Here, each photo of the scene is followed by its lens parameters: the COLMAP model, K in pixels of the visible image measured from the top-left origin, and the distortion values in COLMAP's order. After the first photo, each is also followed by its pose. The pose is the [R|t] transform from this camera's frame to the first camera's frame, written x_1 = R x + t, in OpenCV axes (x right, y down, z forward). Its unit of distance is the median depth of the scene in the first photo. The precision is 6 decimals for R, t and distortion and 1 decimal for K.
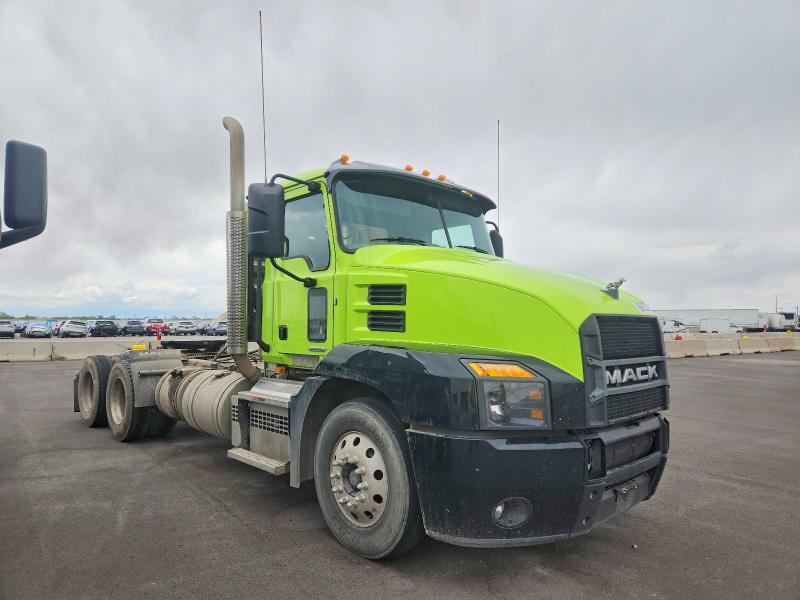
lens RADIAL K [[562.9, 0, 400.0], [0, 562.9, 300.0], [0, 0, 1]] dist [0.001095, 0.000382]
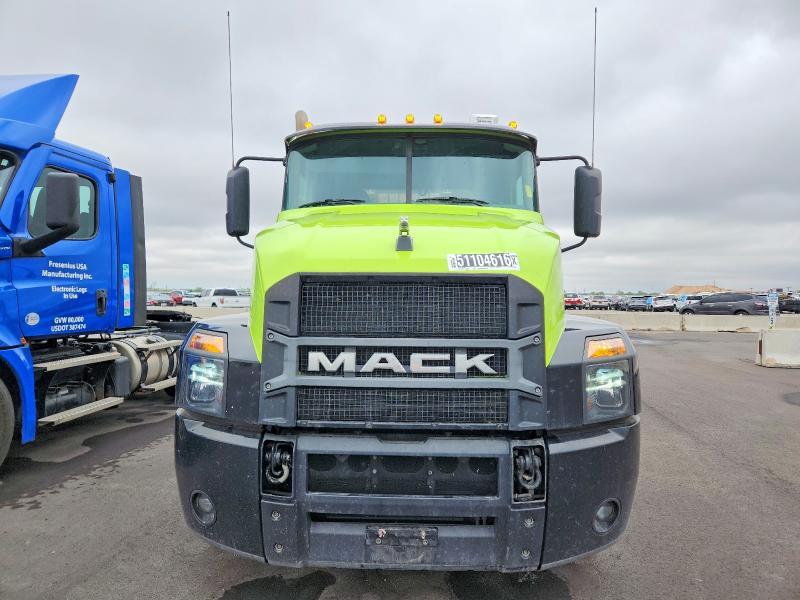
lens RADIAL K [[528.8, 0, 400.0], [0, 528.8, 300.0], [0, 0, 1]] dist [0.033904, 0.000488]
pose [[0.678667, 0.000477, -0.734446, 0.792744], [0.031331, 0.999071, 0.029600, 0.036543], [0.733777, -0.043100, 0.678022, 0.530808]]
